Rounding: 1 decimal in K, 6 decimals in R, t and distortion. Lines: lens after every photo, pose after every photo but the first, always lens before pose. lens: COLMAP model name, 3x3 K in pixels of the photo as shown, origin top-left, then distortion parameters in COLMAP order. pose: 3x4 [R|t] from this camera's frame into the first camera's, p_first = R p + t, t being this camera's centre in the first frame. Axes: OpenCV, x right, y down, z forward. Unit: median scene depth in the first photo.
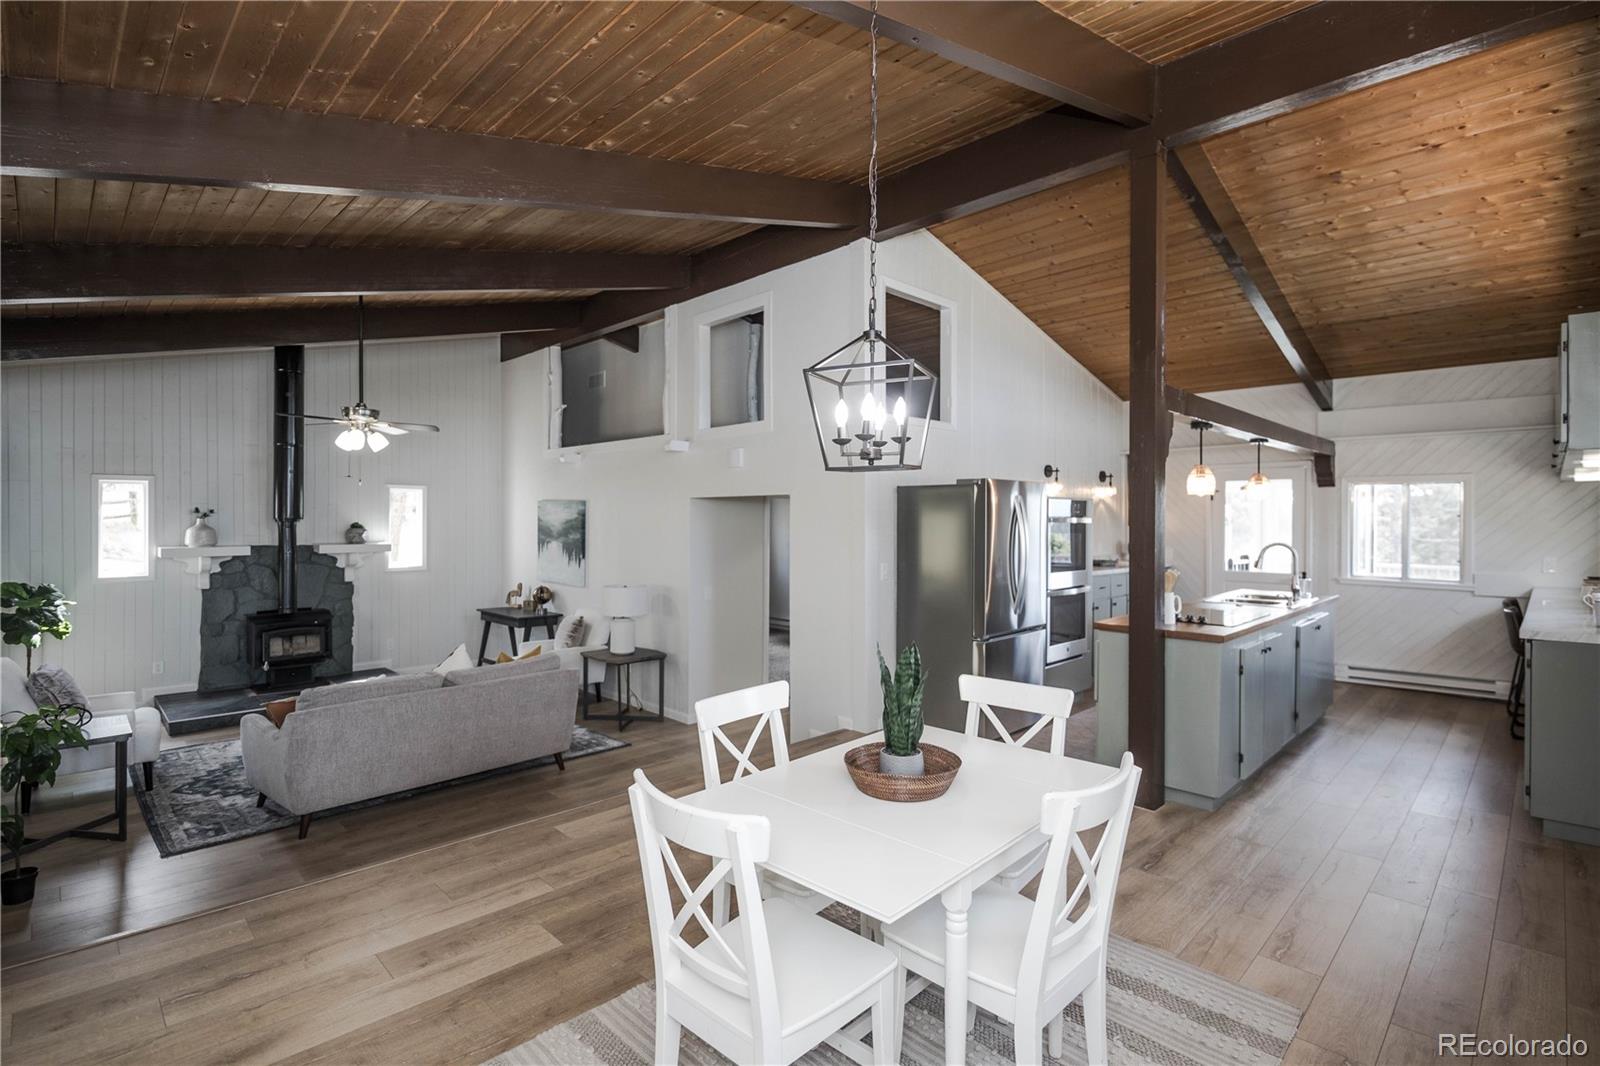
lens RADIAL K [[746.8, 0, 800.0], [0, 746.8, 533.0], [0, 0, 1]] dist [0.001111, -0.013644]
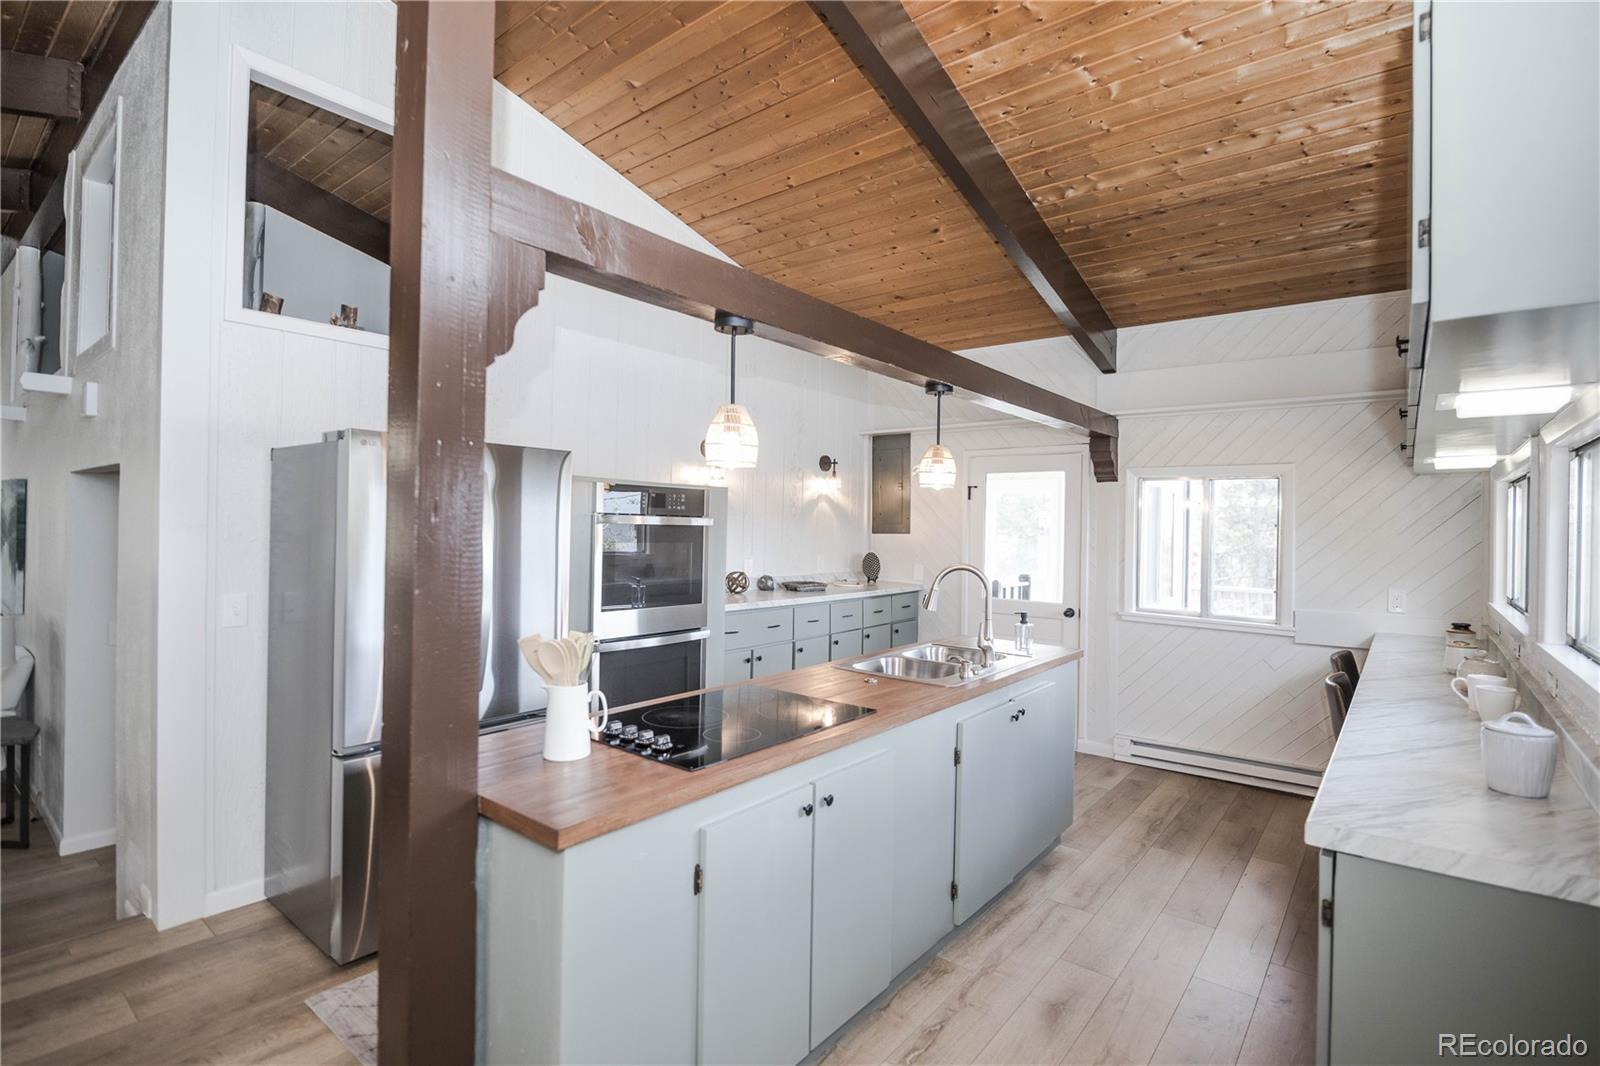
lens RADIAL K [[753.8, 0, 801.2], [0, 753.8, 530.4], [0, 0, 1]] dist [-0.022876, 0.000395]
pose [[0.993611, 0.017103, 0.111558, 0.364693], [-0.015825, 0.999799, -0.012326, -0.002846], [-0.111746, 0.010481, 0.993681, 0.352533]]
